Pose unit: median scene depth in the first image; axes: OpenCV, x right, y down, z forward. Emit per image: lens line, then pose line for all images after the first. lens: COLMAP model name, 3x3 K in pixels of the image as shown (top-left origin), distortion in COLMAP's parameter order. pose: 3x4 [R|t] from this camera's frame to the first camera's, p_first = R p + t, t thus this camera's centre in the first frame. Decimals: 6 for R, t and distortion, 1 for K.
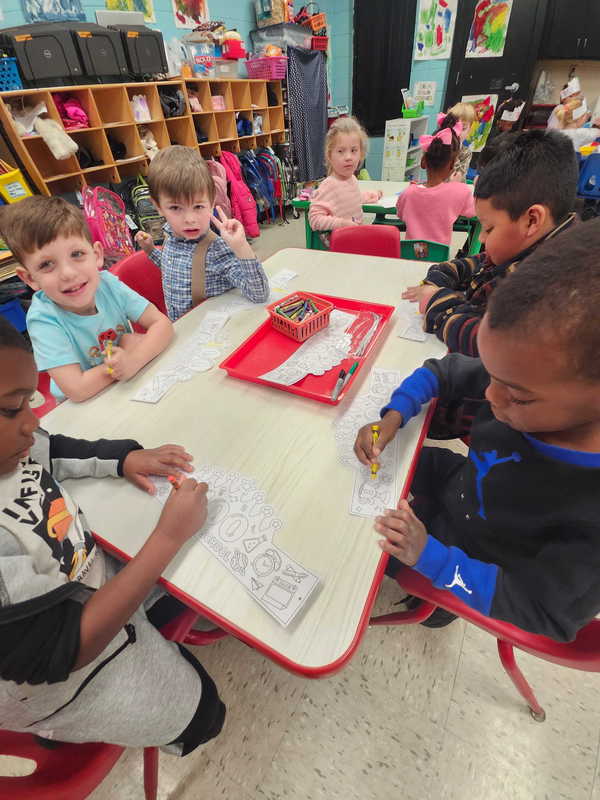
lens RADIAL K [[324.9, 0, 295.4], [0, 324.9, 409.1], [0, 0, 1]] dist [0.000266, -0.010889]
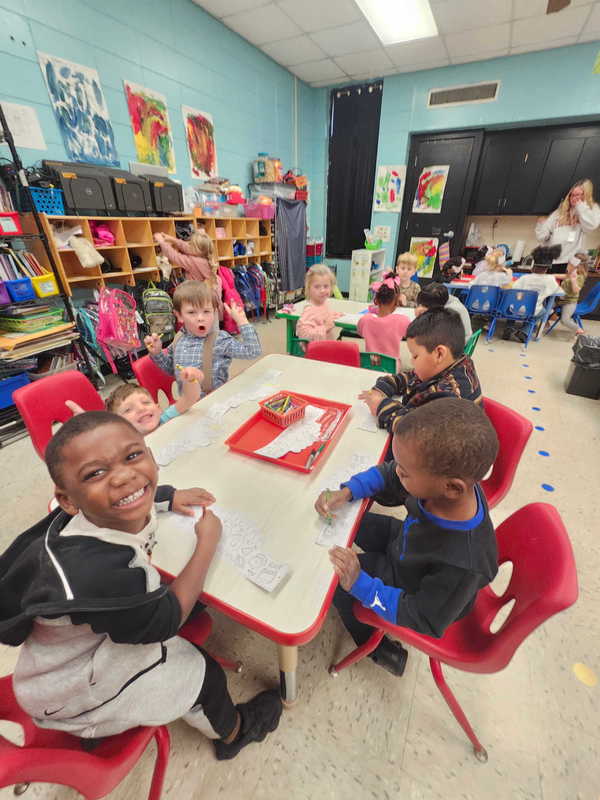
lens RADIAL K [[392.8, 0, 300.0], [0, 392.8, 400.0], [0, 0, 1]] dist [0.003749, 0.001691]
pose [[0.994540, 0.044636, 0.094327, -0.048972], [-0.020744, 0.970428, -0.240500, 0.047975], [-0.102273, 0.237230, 0.966055, -0.391422]]
